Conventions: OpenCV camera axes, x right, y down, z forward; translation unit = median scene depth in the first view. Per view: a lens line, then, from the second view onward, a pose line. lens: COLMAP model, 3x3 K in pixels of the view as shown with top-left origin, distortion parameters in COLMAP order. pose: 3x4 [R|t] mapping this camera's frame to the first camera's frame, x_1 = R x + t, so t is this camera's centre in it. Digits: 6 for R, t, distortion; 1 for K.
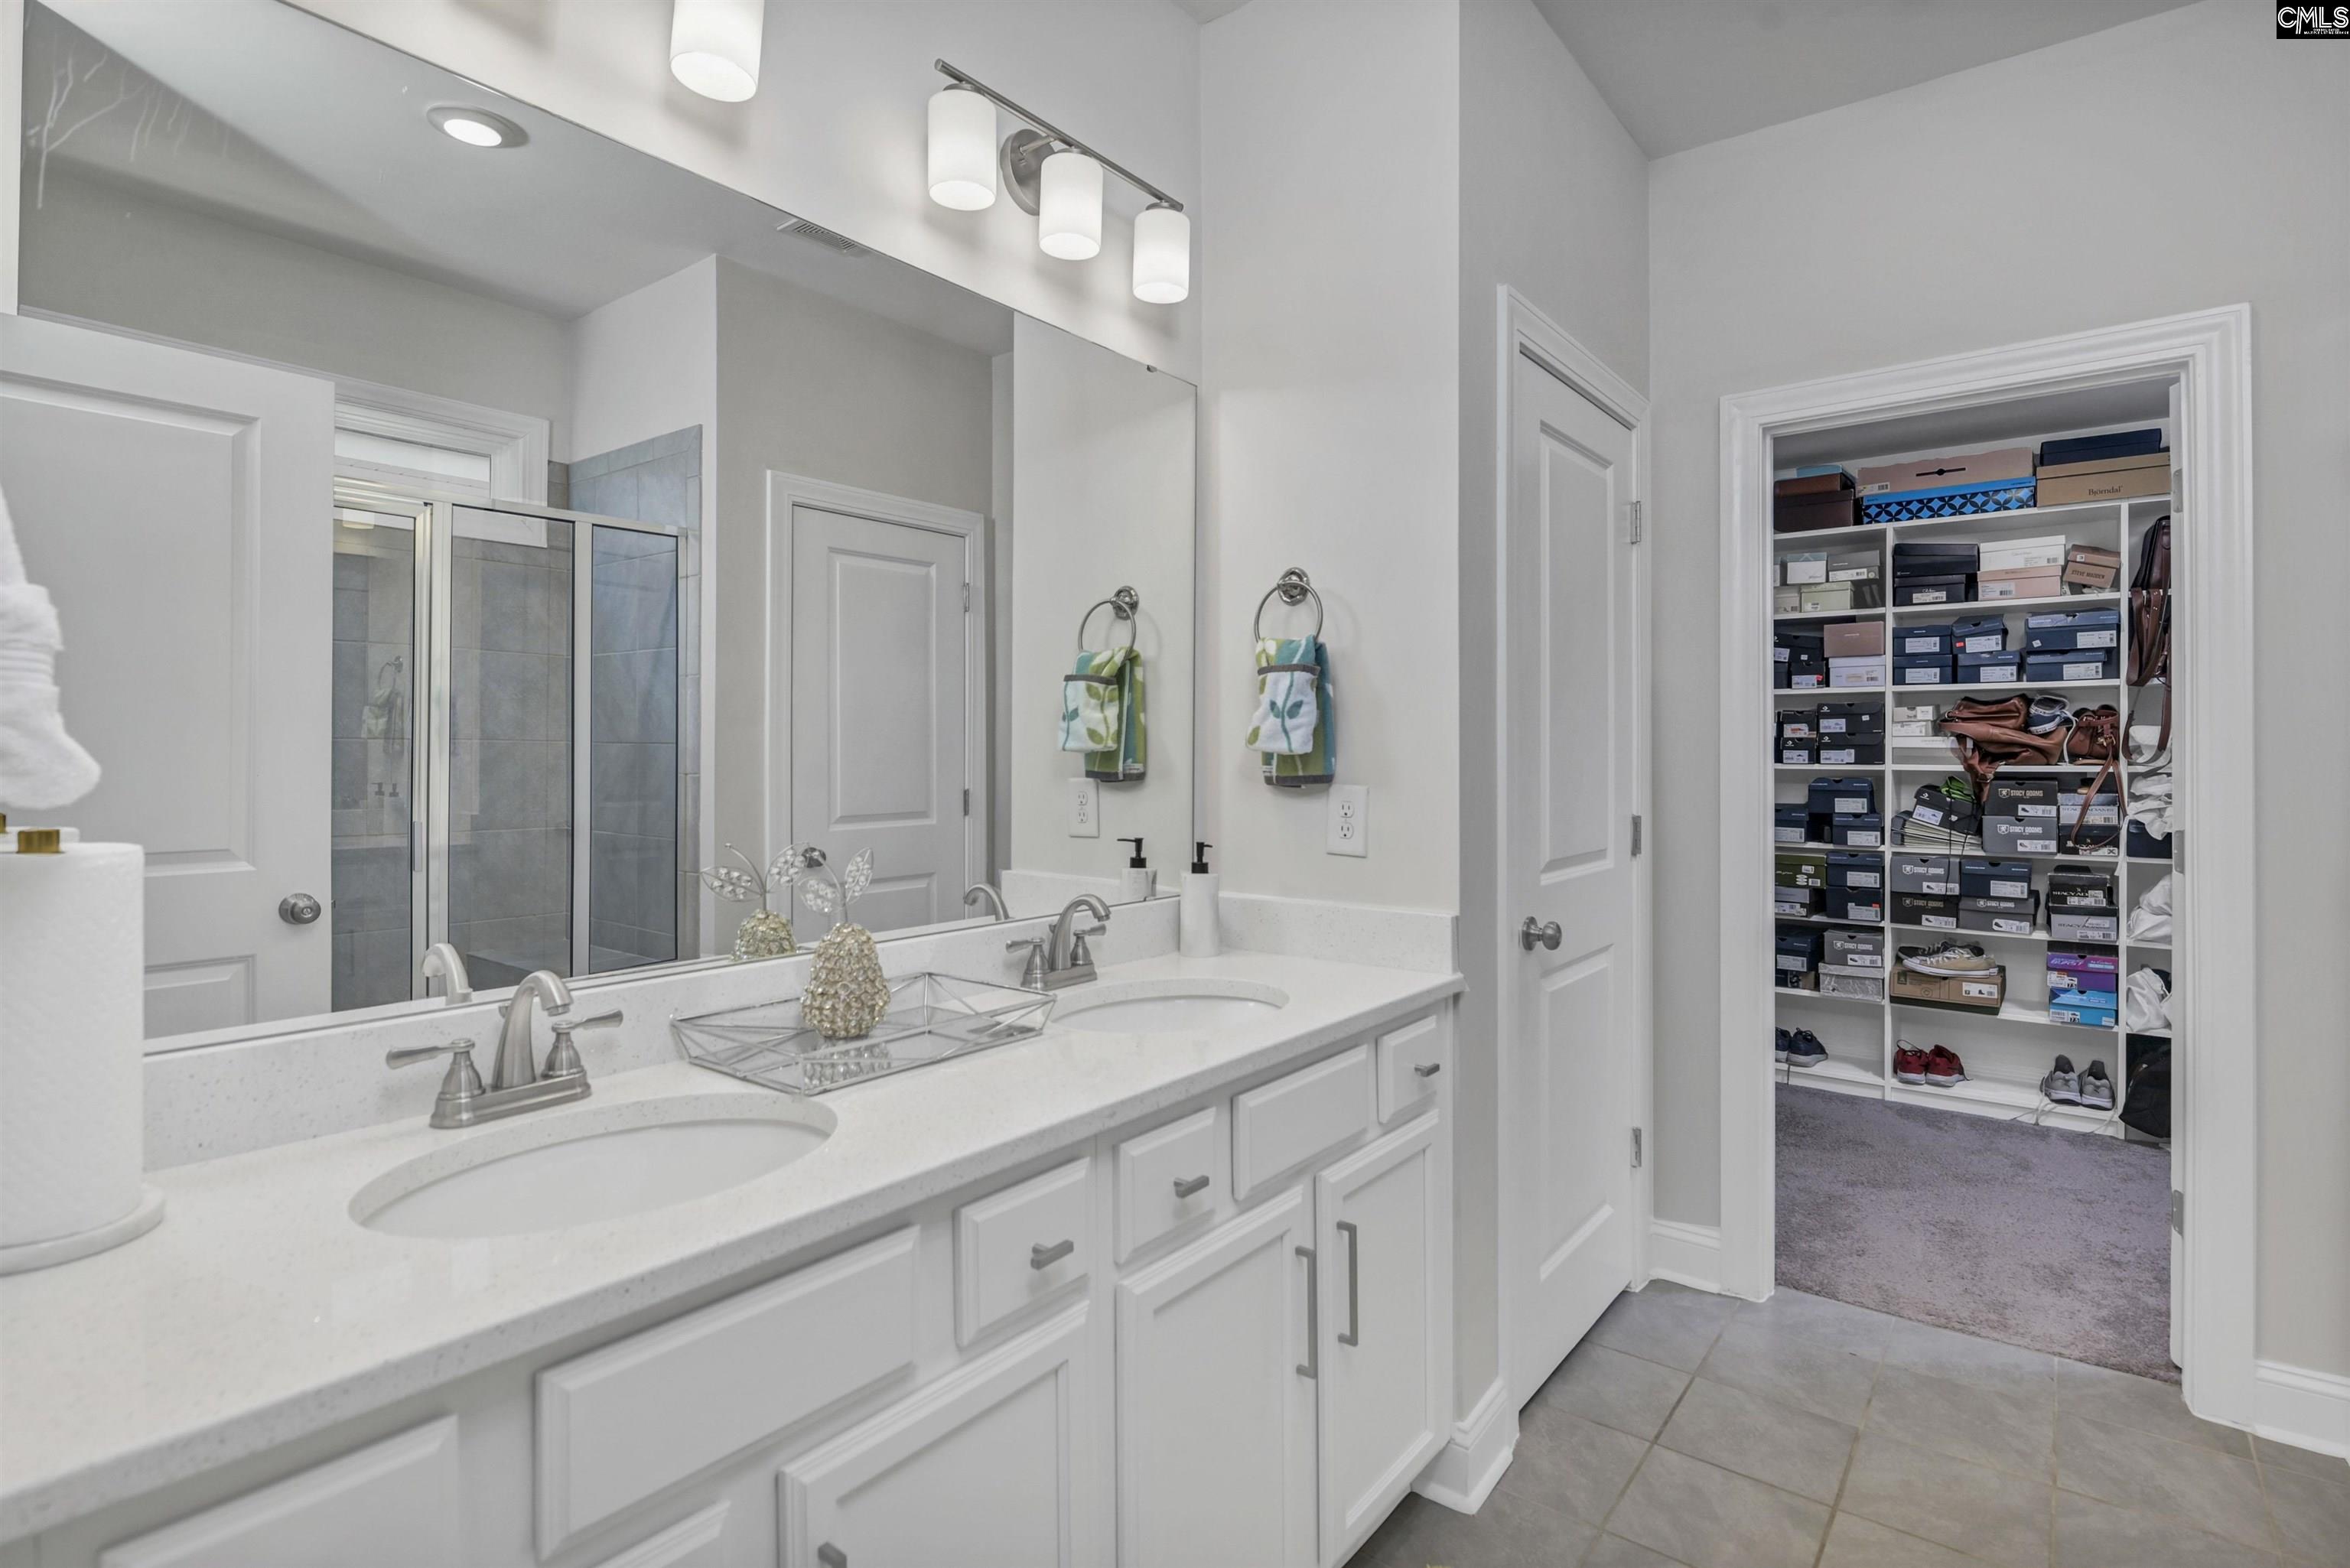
lens RADIAL K [[1143.5, 0, 1197.4], [0, 1143.5, 735.7], [0, 0, 1]] dist [-0.001098, -0.002955]
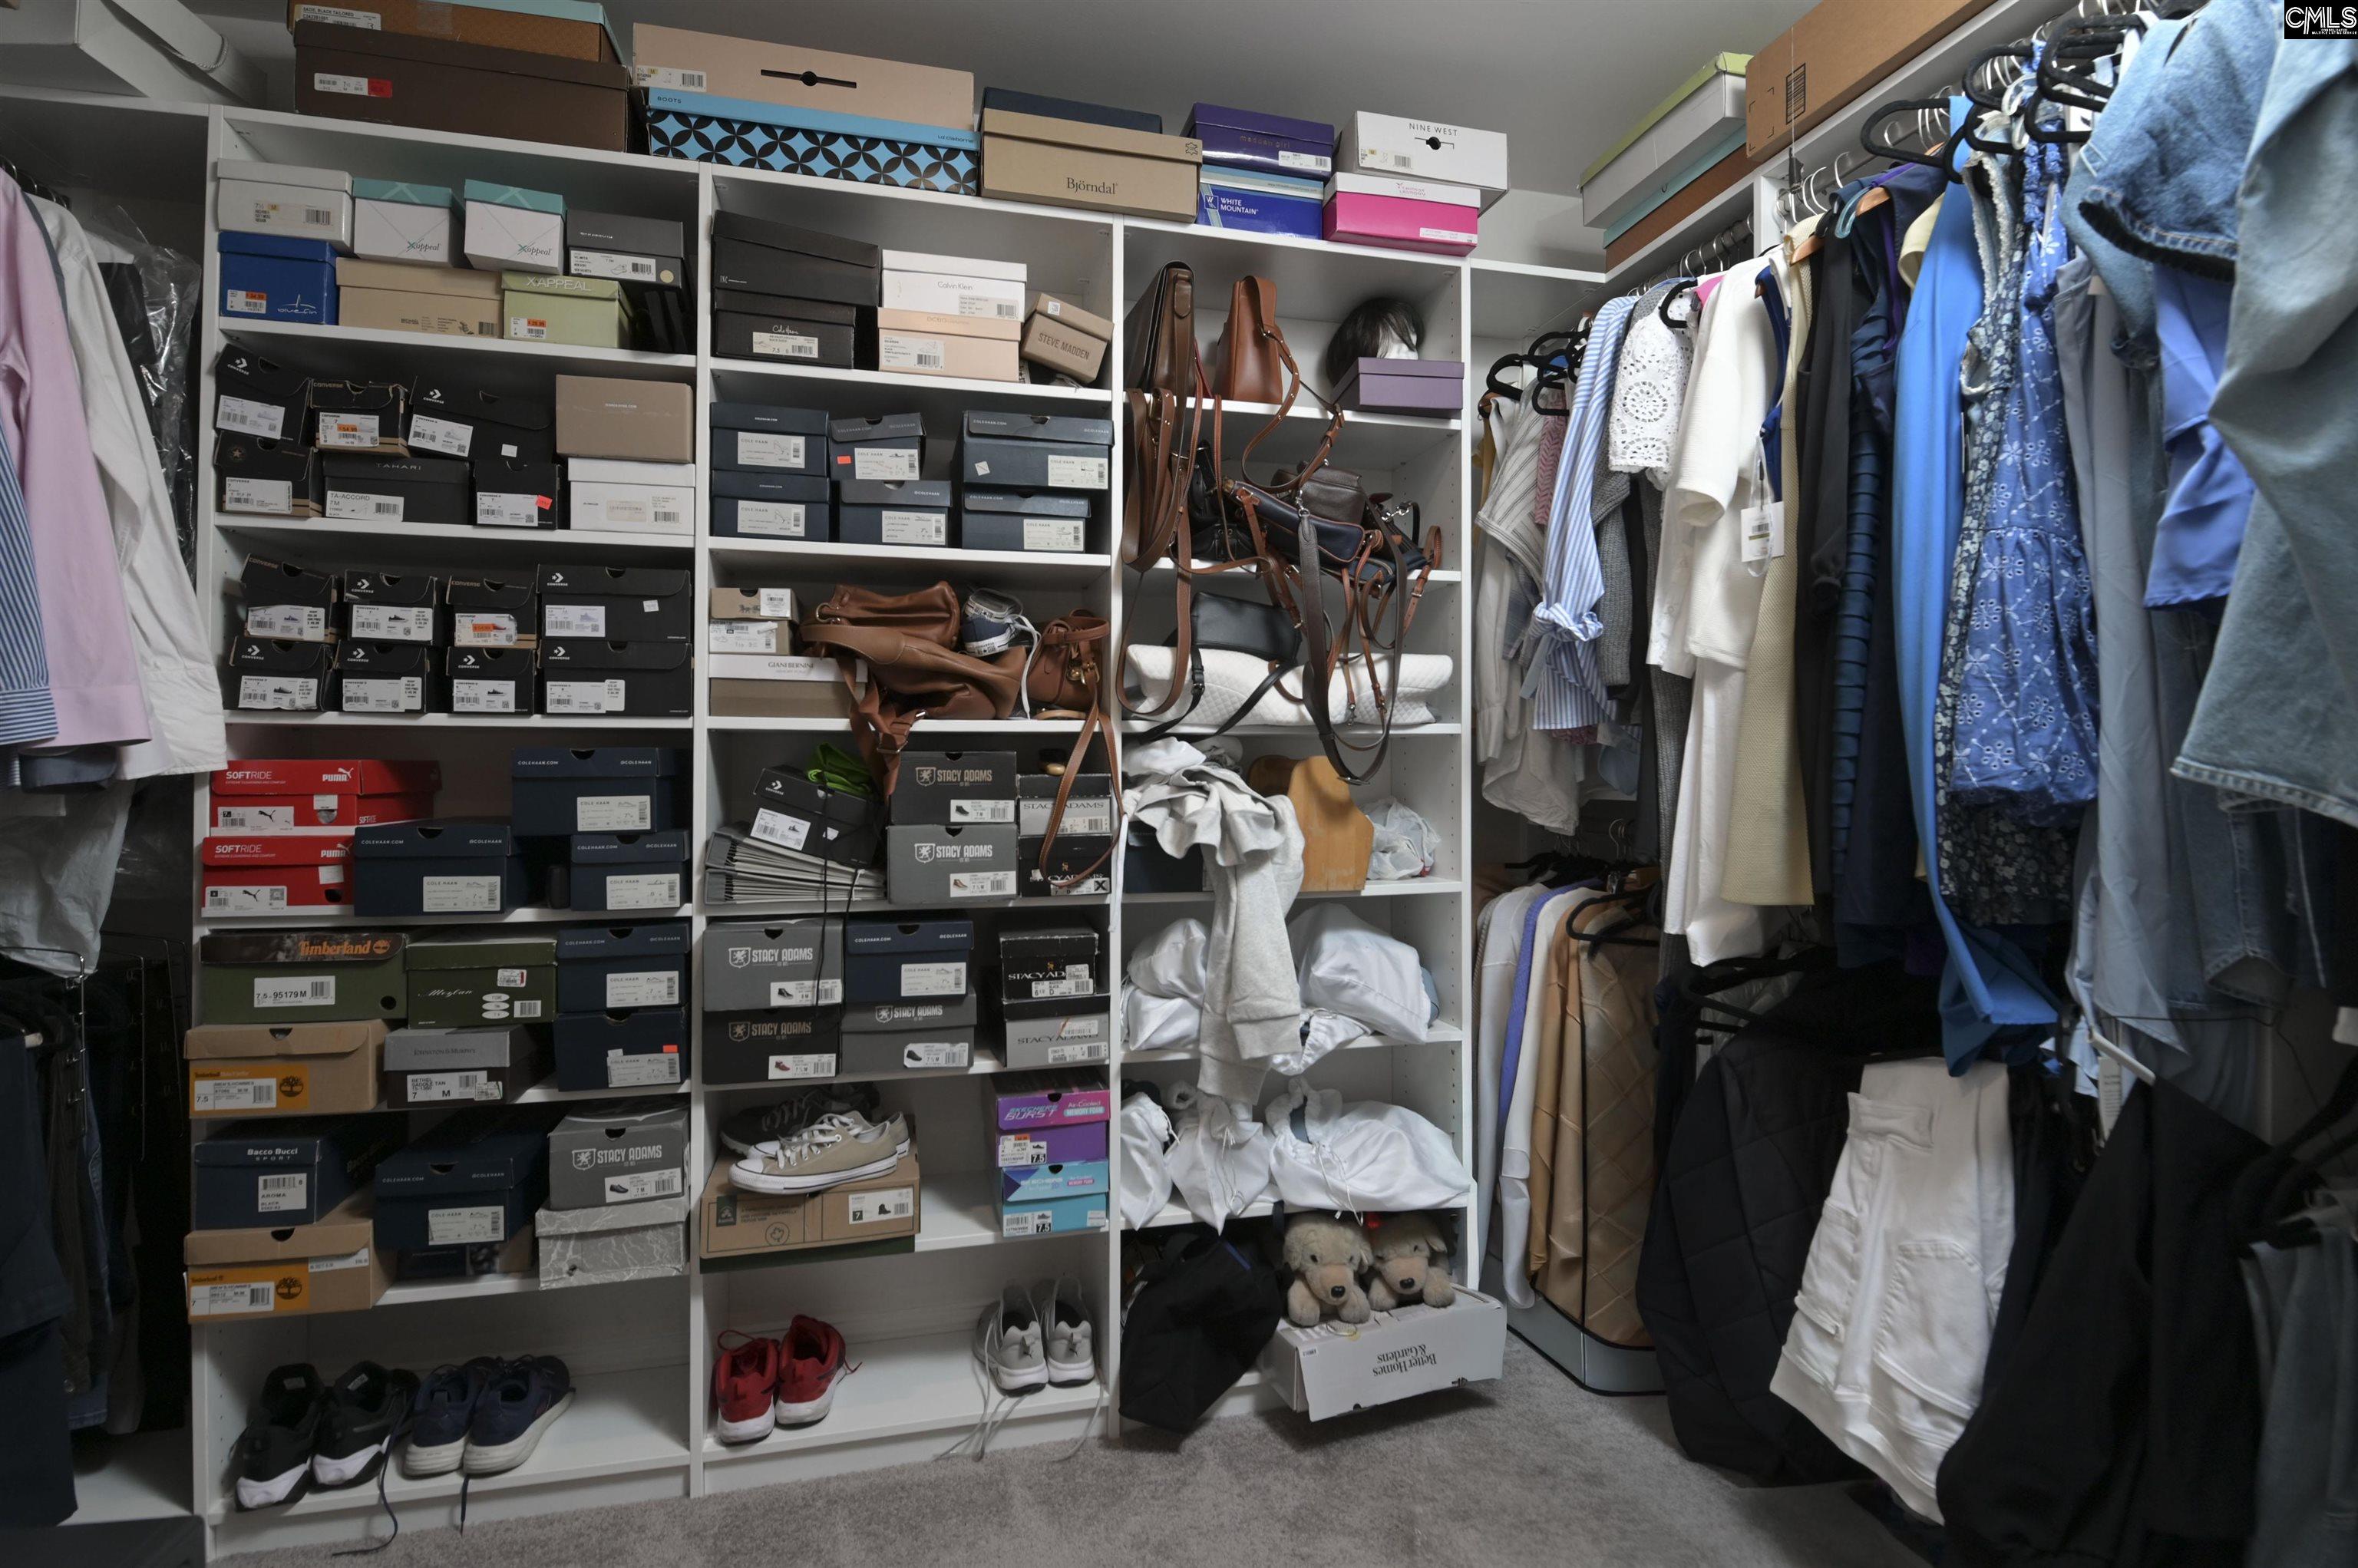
lens RADIAL K [[1147.4, 0, 1175.1], [0, 1147.4, 784.0], [0, 0, 1]] dist [-0.001098, -0.002955]
pose [[0.606648, -0.001064, 0.794970, 0.381749], [-0.007656, 0.999945, 0.007181, 0.048123], [-0.794934, -0.010442, 0.606607, 0.614155]]
